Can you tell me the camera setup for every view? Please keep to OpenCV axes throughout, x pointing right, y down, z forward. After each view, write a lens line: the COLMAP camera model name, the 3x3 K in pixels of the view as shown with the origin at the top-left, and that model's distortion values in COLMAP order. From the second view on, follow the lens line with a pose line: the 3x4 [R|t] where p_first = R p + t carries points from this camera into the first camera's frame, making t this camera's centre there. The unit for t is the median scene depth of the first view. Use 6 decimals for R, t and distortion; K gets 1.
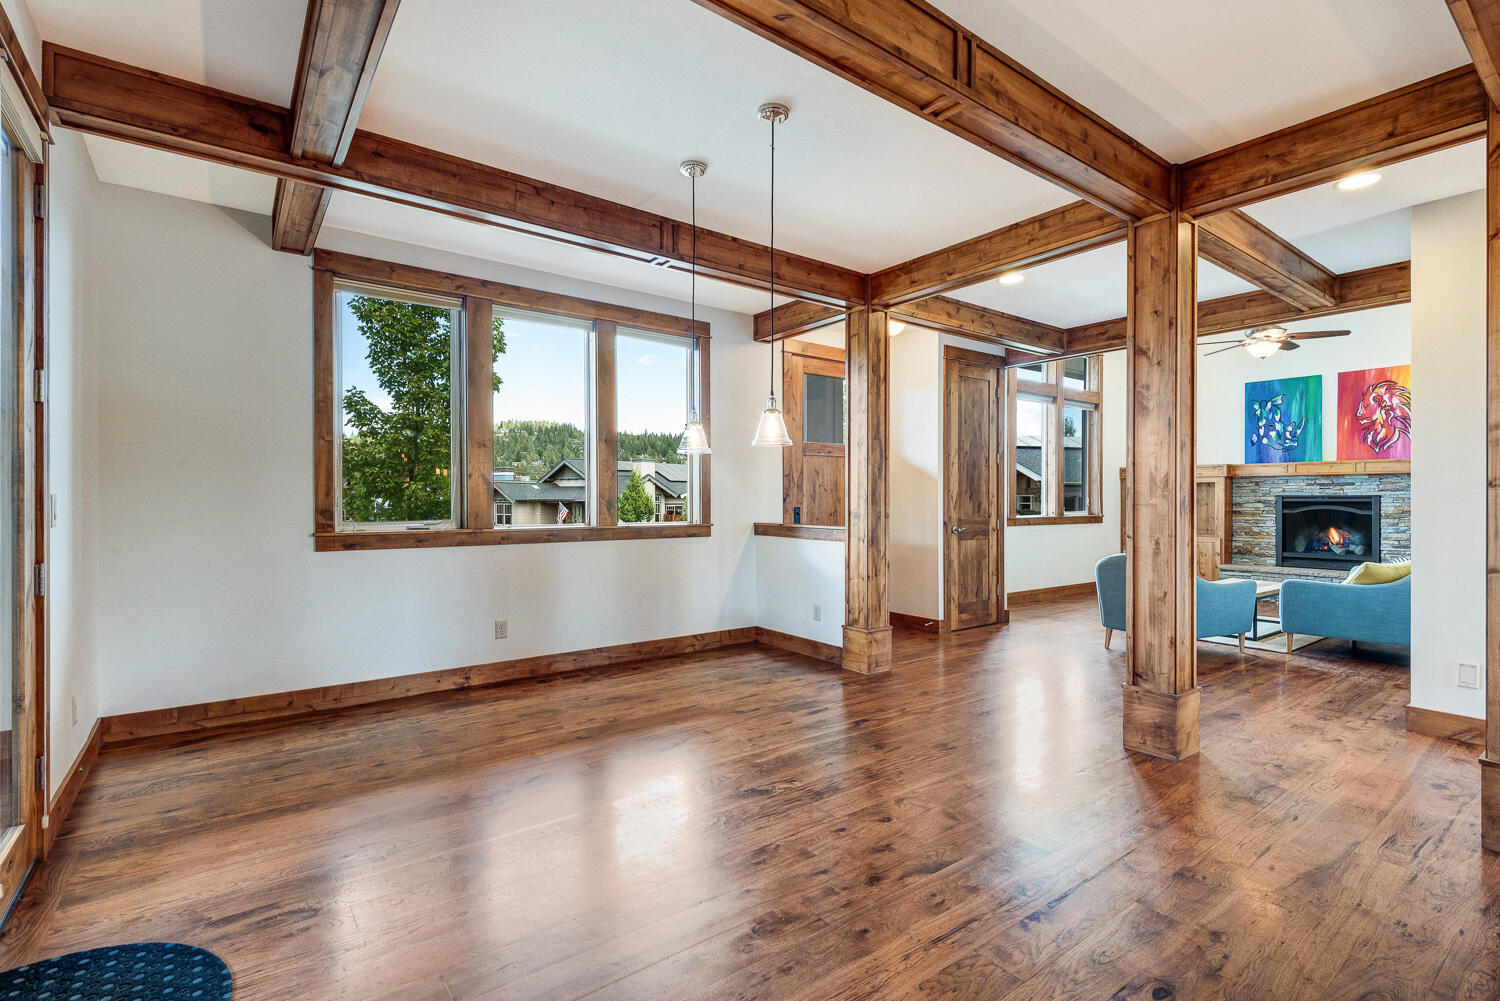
lens RADIAL K [[686.0, 0, 750.6], [0, 686.0, 496.9], [0, 0, 1]] dist [0.028237, -0.016256]
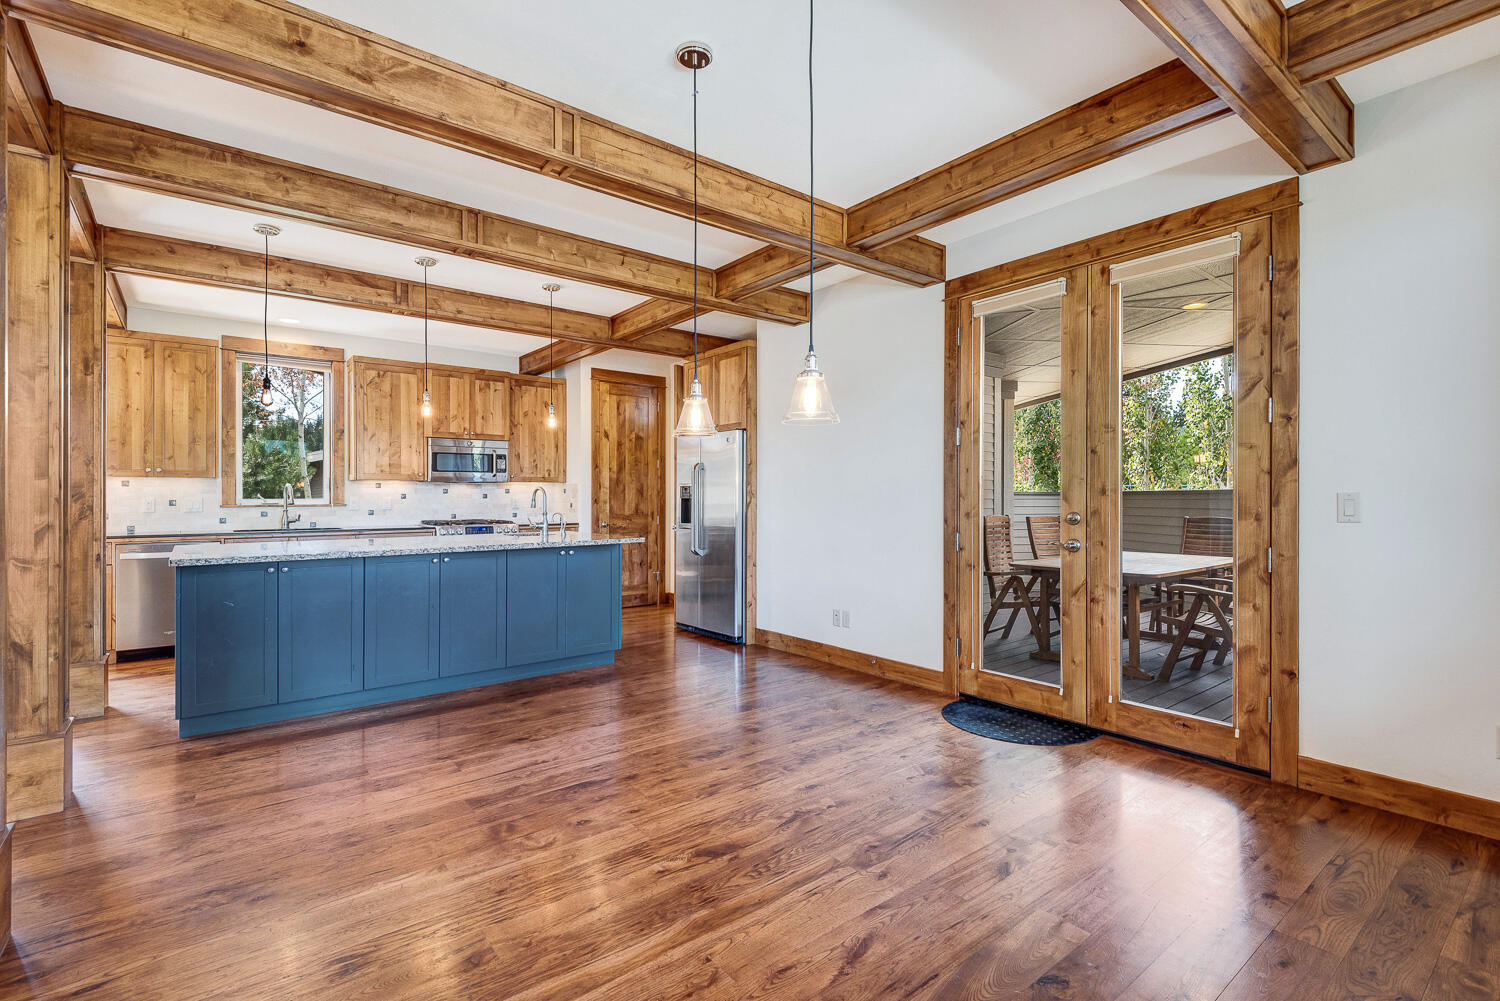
lens RADIAL K [[686.0, 0, 754.0], [0, 686.0, 494.3], [0, 0, 1]] dist [0.028237, -0.016256]
pose [[-0.999657, 0.002478, -0.026073, -0.010345], [0.002675, 0.999968, -0.007521, 0.002109], [0.026054, -0.007589, -0.999632, 0.845394]]
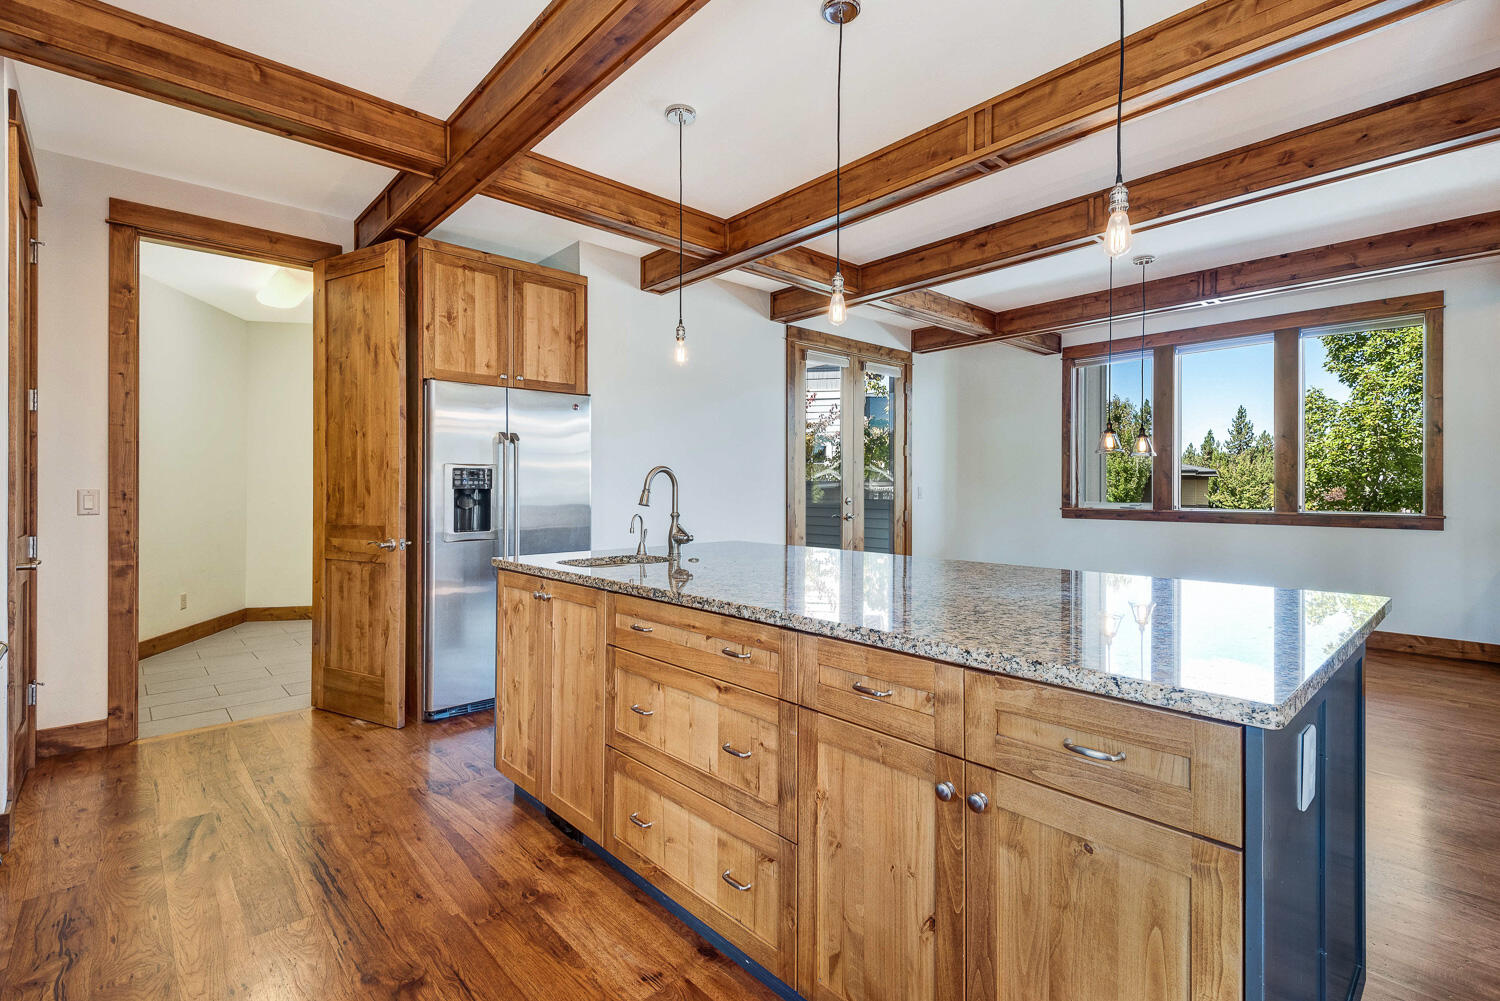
lens RADIAL K [[686.0, 0, 745.9], [0, 686.0, 485.7], [0, 0, 1]] dist [0.028237, -0.016256]
pose [[0.093073, -0.003163, -0.995654, 0.681458], [0.002953, 0.999991, -0.002900, -0.000586], [0.995655, -0.002671, 0.093081, 0.014996]]
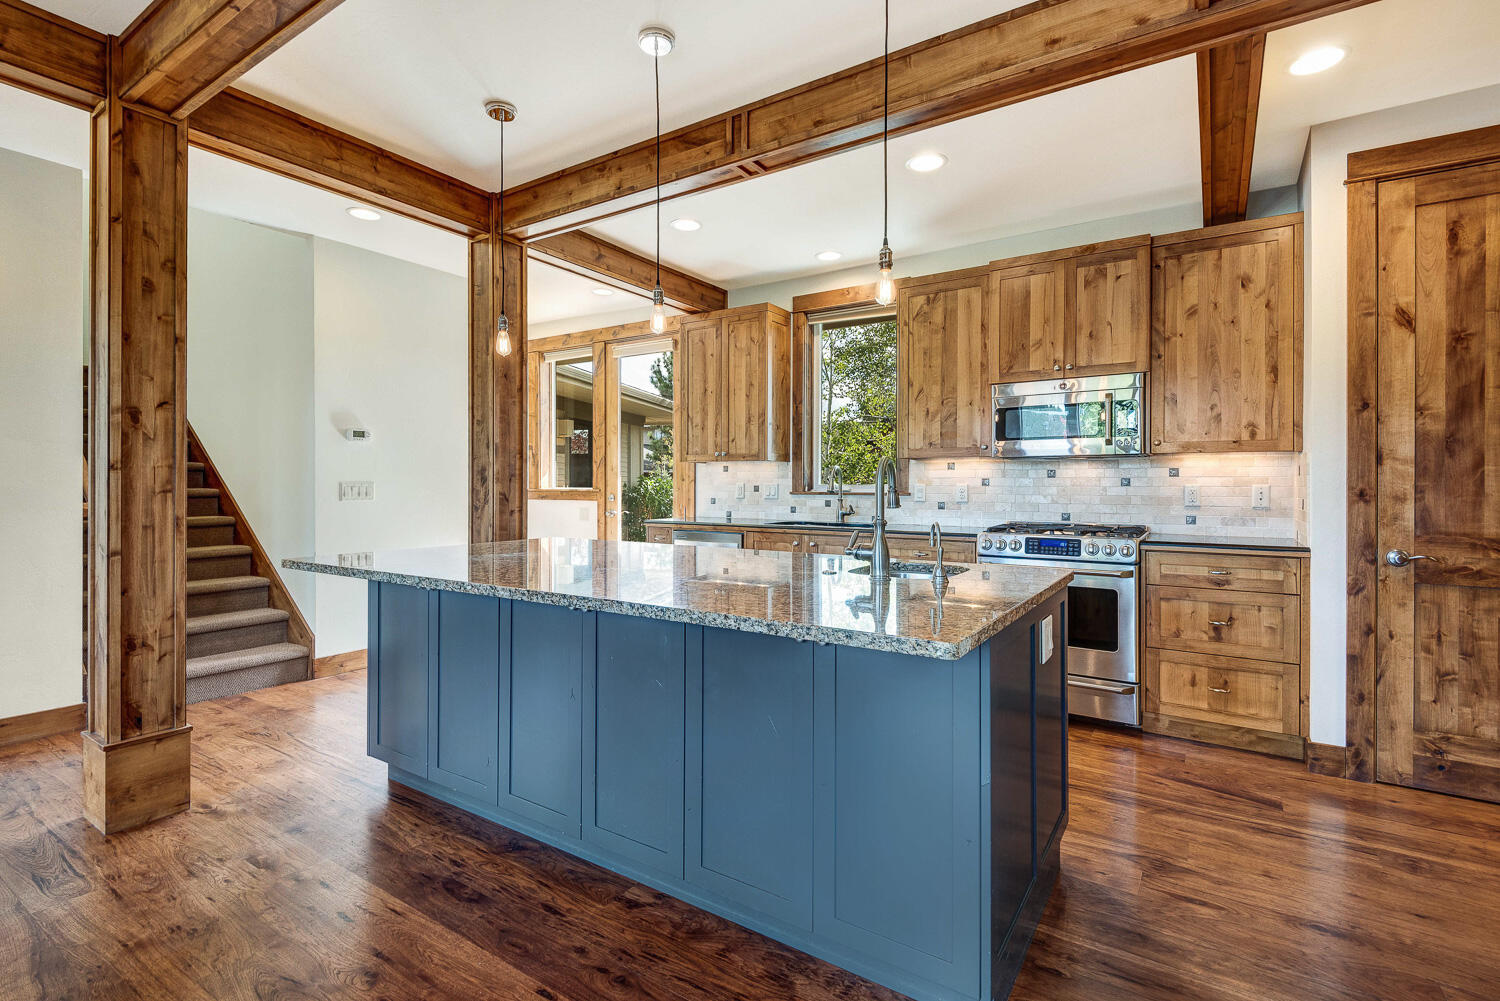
lens RADIAL K [[686.0, 0, 749.9], [0, 686.0, 486.2], [0, 0, 1]] dist [0.028237, -0.016256]
pose [[-0.332405, -0.003877, 0.943129, -0.070604], [-0.006461, 0.999977, 0.001833, 0.000023], [-0.943115, -0.005484, -0.332423, 0.180238]]
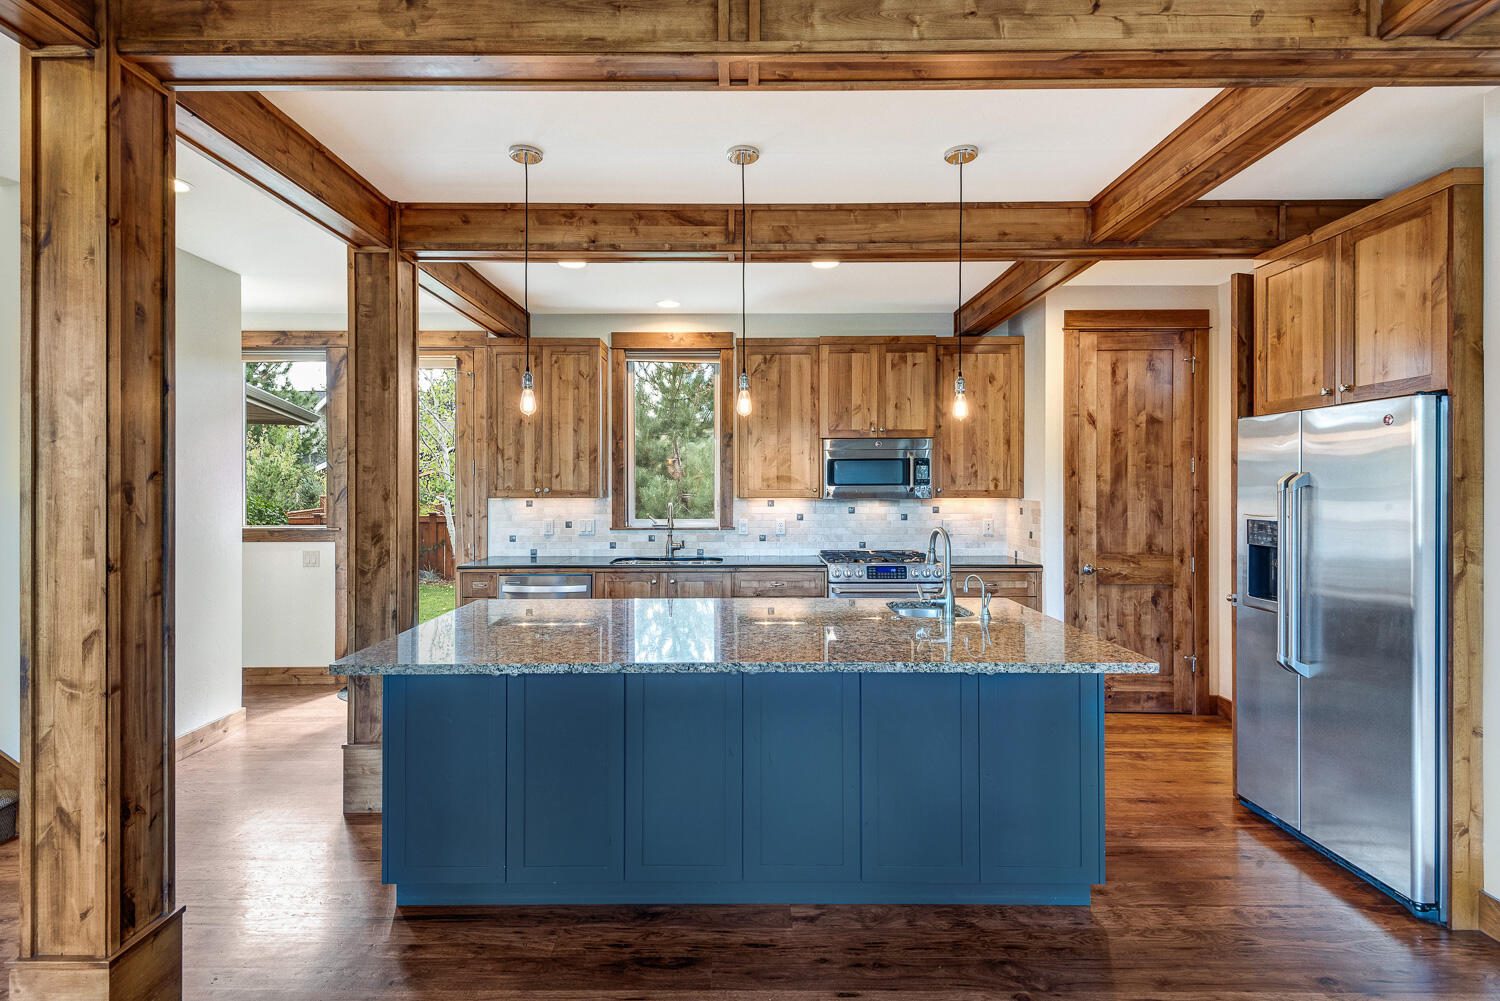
lens RADIAL K [[743.8, 0, 738.0], [0, 743.8, 483.3], [0, 0, 1]] dist [0.028658, -0.013915]
pose [[-0.793177, 0.003690, 0.608979, 0.033186], [-0.000755, 0.999975, -0.007044, -0.040124], [-0.608990, -0.006047, -0.793155, 0.479788]]
